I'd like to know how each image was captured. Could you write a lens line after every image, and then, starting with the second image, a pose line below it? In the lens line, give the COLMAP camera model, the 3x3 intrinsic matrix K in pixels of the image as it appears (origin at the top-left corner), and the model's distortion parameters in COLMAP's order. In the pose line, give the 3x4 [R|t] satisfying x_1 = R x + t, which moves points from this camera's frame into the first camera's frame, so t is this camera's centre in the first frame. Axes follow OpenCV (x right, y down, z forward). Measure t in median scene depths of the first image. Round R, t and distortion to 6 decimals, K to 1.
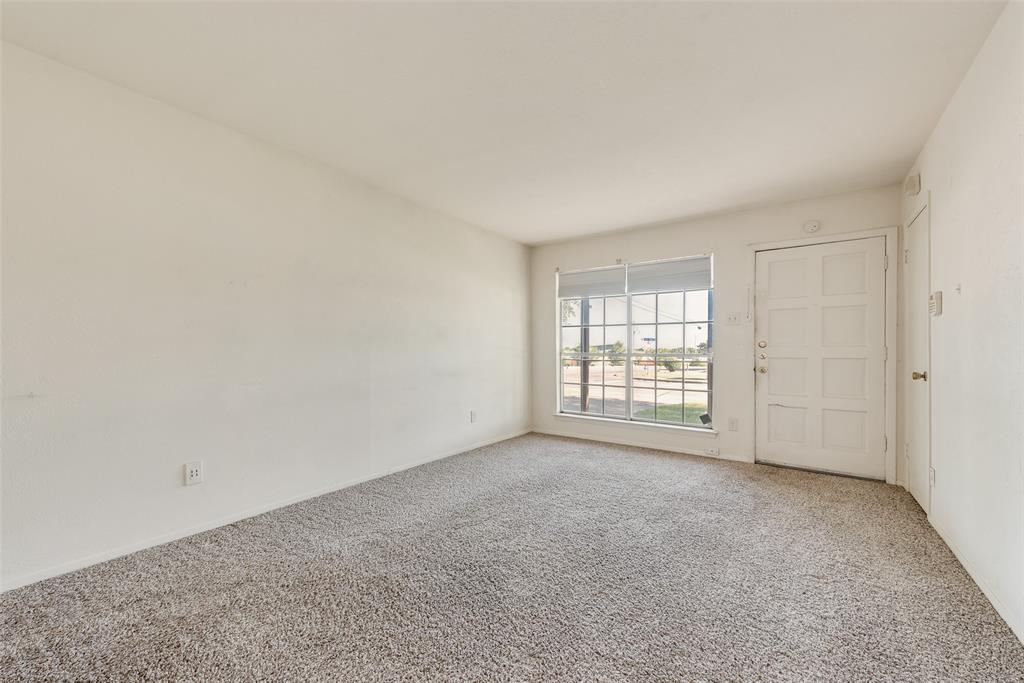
lens RADIAL K [[406.6, 0, 513.6], [0, 406.6, 348.9], [0, 0, 1]] dist [0.022736, -0.006479]
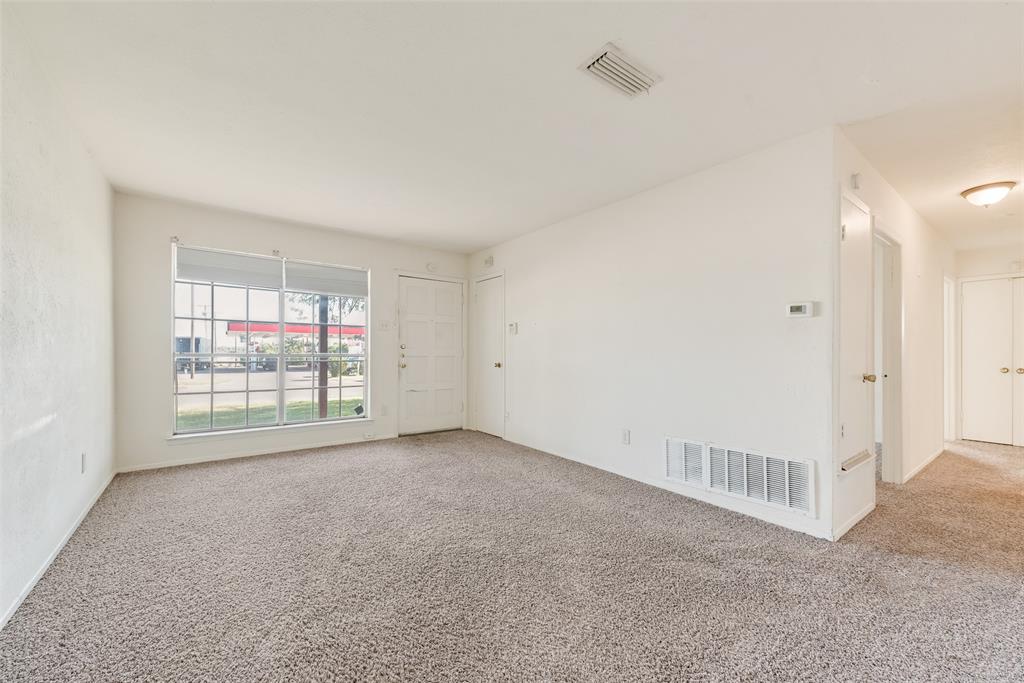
lens RADIAL K [[406.6, 0, 513.6], [0, 406.6, 348.9], [0, 0, 1]] dist [0.022736, -0.006479]
pose [[0.299666, 0.006737, 0.954020, -0.511954], [-0.009456, 0.999947, -0.004091, -0.001087], [-0.953997, -0.007795, 0.299713, 0.244450]]
